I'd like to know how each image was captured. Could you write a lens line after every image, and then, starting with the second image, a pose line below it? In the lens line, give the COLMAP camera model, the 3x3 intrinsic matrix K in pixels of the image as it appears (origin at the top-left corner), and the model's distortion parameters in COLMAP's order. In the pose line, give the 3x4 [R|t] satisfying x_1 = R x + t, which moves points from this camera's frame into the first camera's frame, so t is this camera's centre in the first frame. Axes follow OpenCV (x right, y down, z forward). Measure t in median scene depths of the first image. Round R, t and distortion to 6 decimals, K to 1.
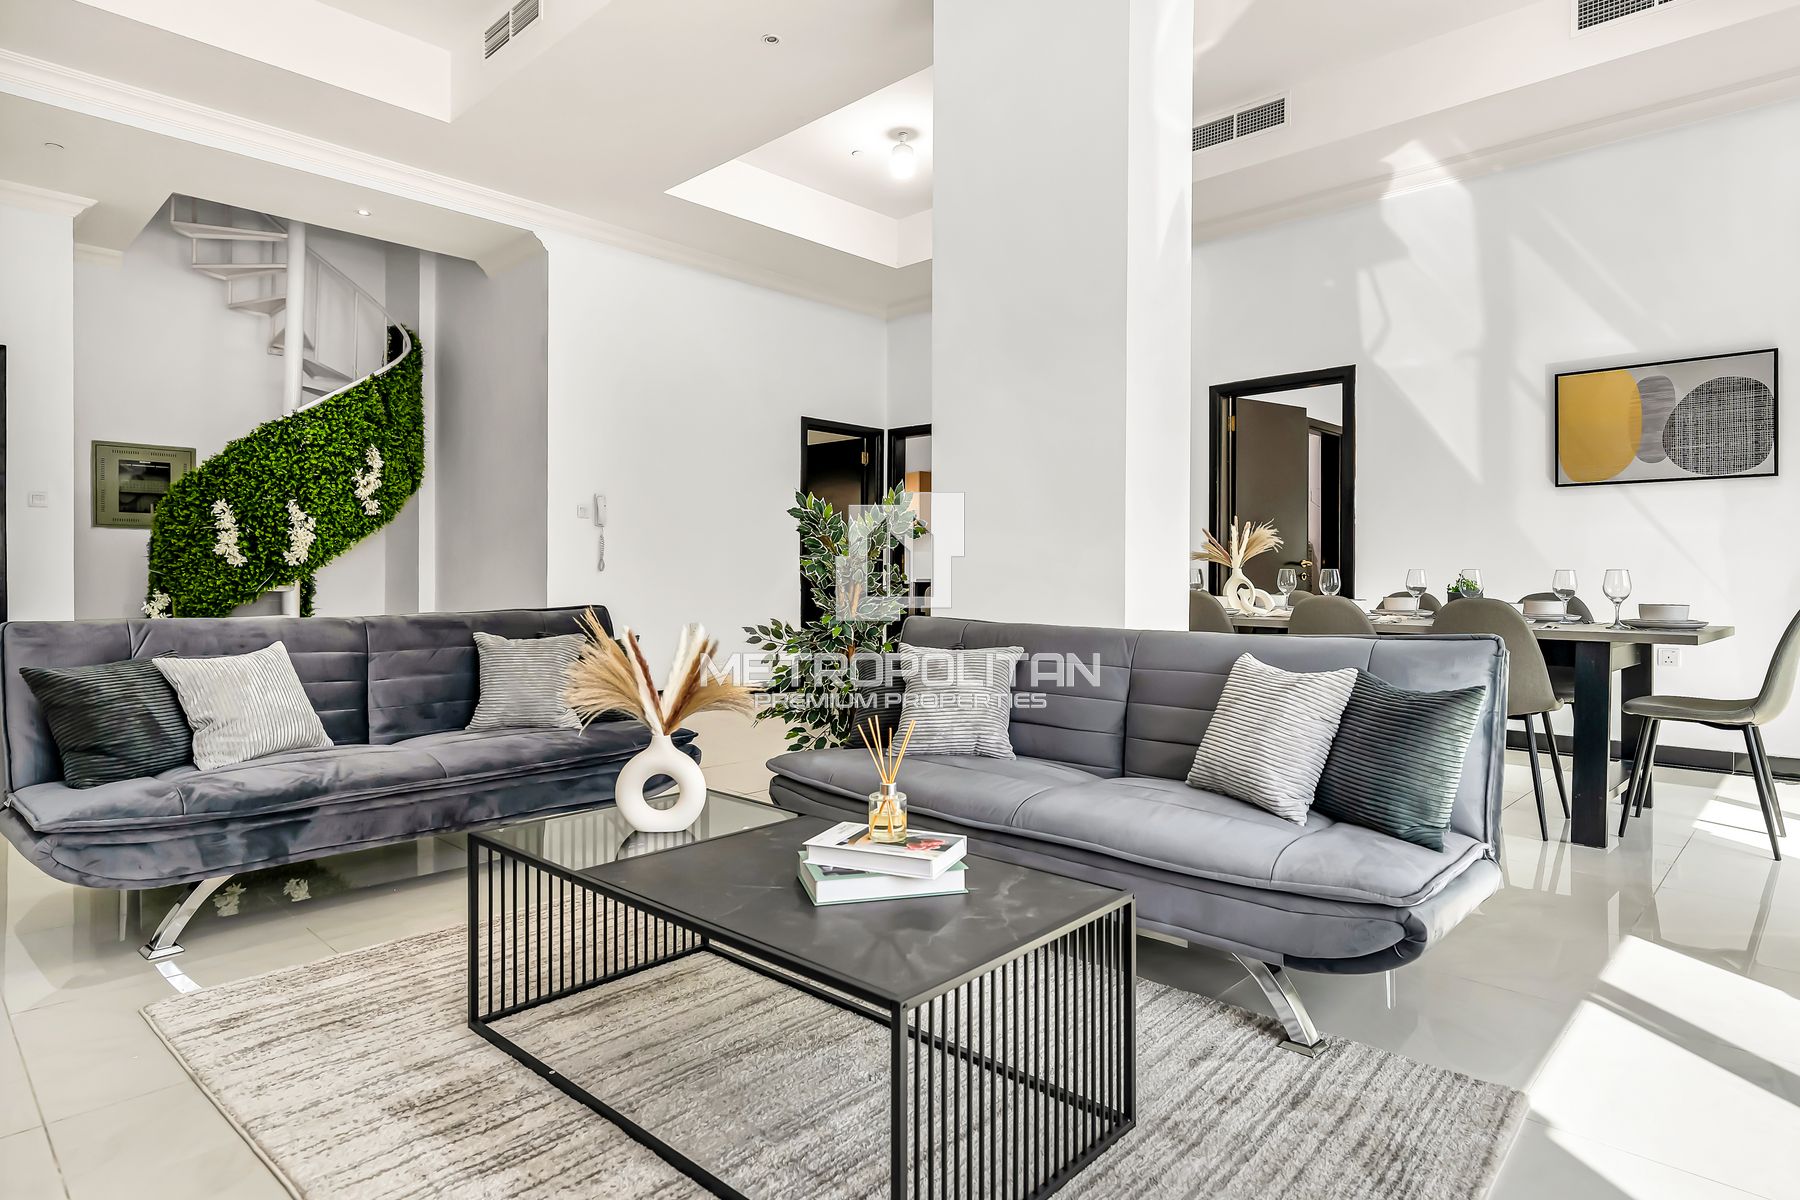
lens RADIAL K [[908.6, 0, 904.6], [0, 908.6, 588.9], [0, 0, 1]] dist [-0.002291, -0.000515]
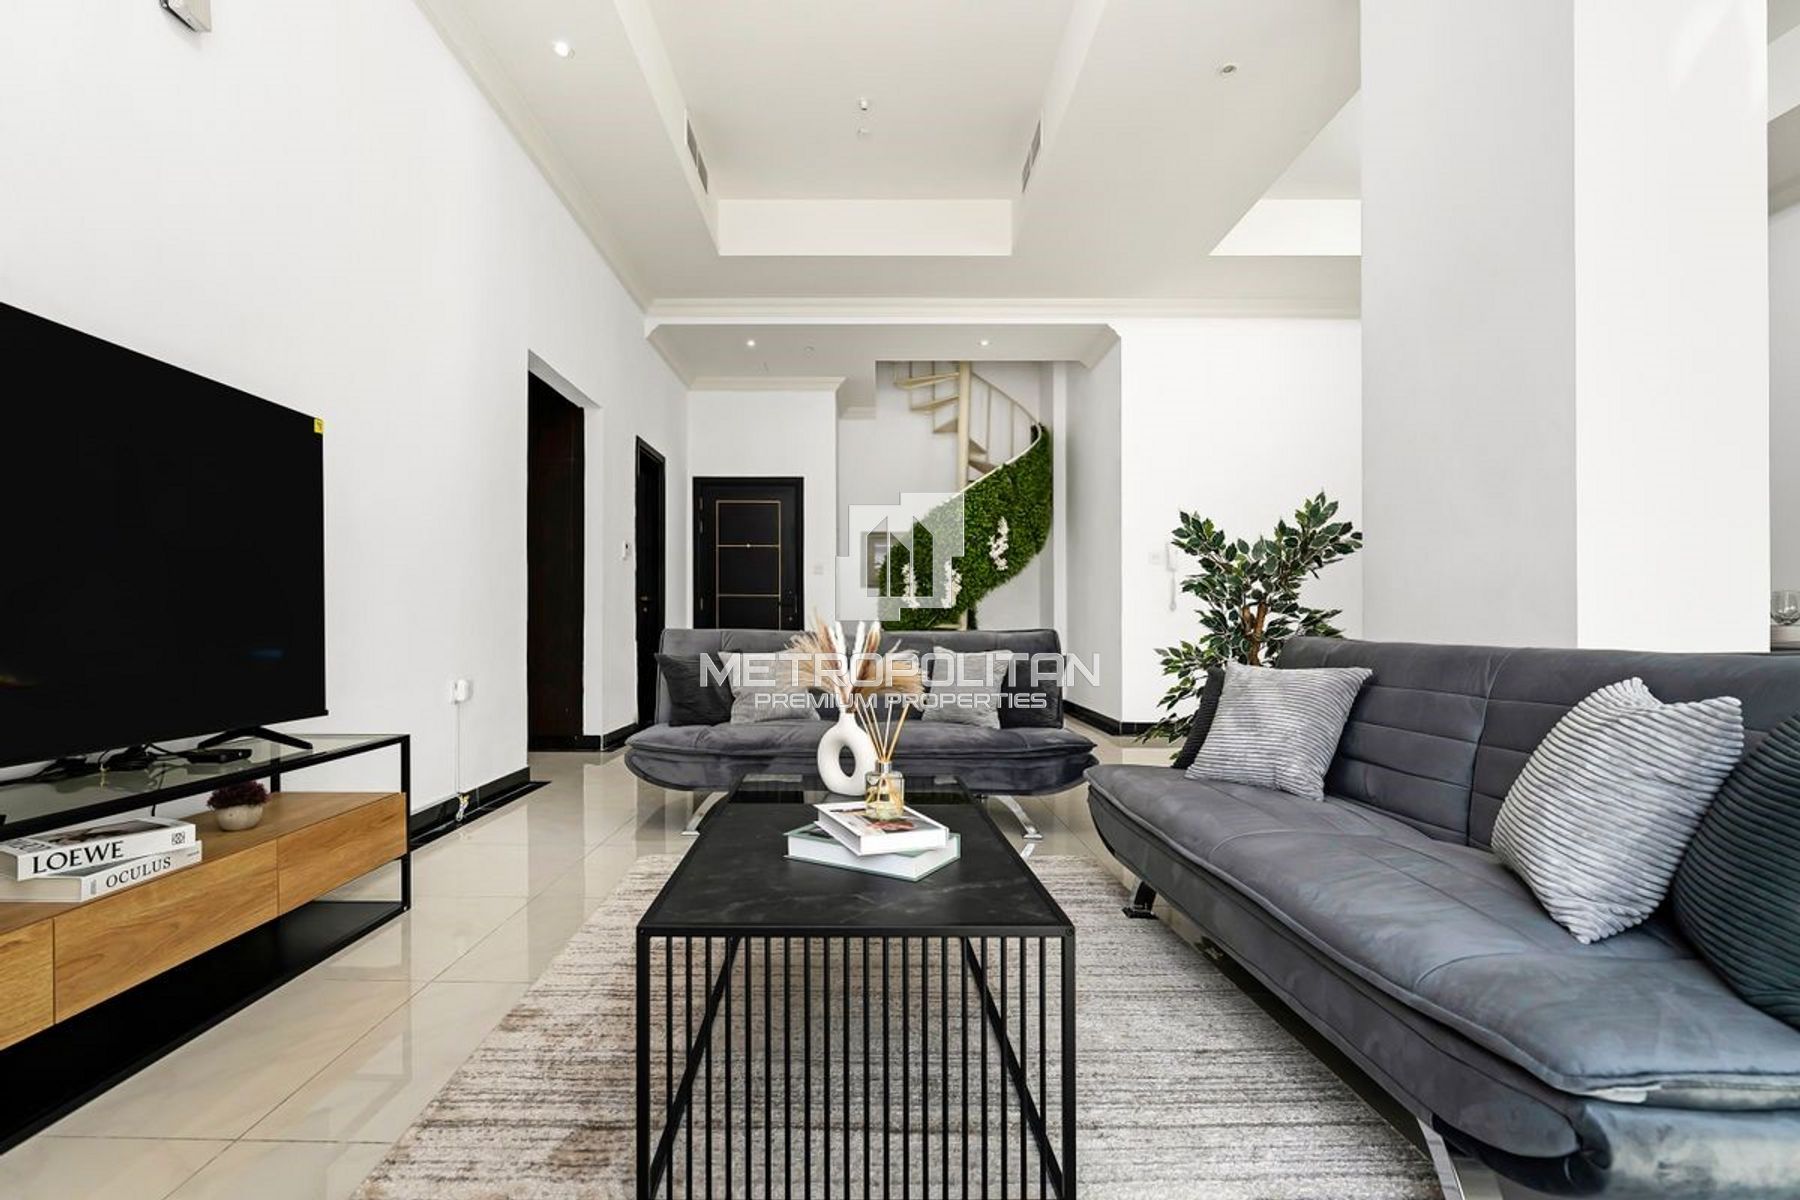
lens RADIAL K [[801.2, 0, 921.3], [0, 801.2, 629.3], [0, 0, 1]] dist [-0.004783, -0.000258]
pose [[0.717152, 0.000816, -0.696916, 0.159967], [-0.009804, 0.999912, -0.008918, 0.018046], [0.696848, 0.013228, 0.717097, 0.094774]]
